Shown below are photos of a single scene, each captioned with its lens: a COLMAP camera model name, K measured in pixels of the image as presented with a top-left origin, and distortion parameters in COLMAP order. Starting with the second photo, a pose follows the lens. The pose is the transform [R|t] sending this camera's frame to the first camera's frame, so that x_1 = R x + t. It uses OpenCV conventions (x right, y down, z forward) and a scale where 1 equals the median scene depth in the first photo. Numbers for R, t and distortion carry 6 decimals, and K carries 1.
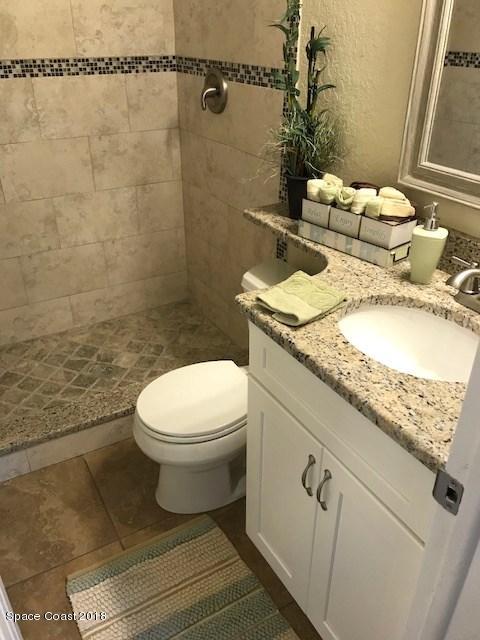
lens RADIAL K [[529.2, 0, 240.0], [0, 529.2, 320.0], [0, 0, 1]] dist [0.023677, -0.013903]
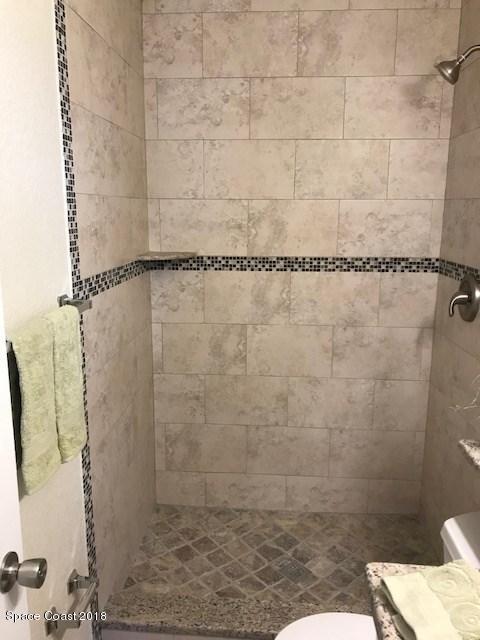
lens RADIAL K [[529.2, 0, 240.0], [0, 529.2, 320.0], [0, 0, 1]] dist [0.023677, -0.013903]
pose [[0.828540, 0.116103, -0.547760, 0.118568], [-0.276754, 0.935332, -0.220365, -0.083016], [0.486753, 0.334176, 0.807093, 0.090824]]
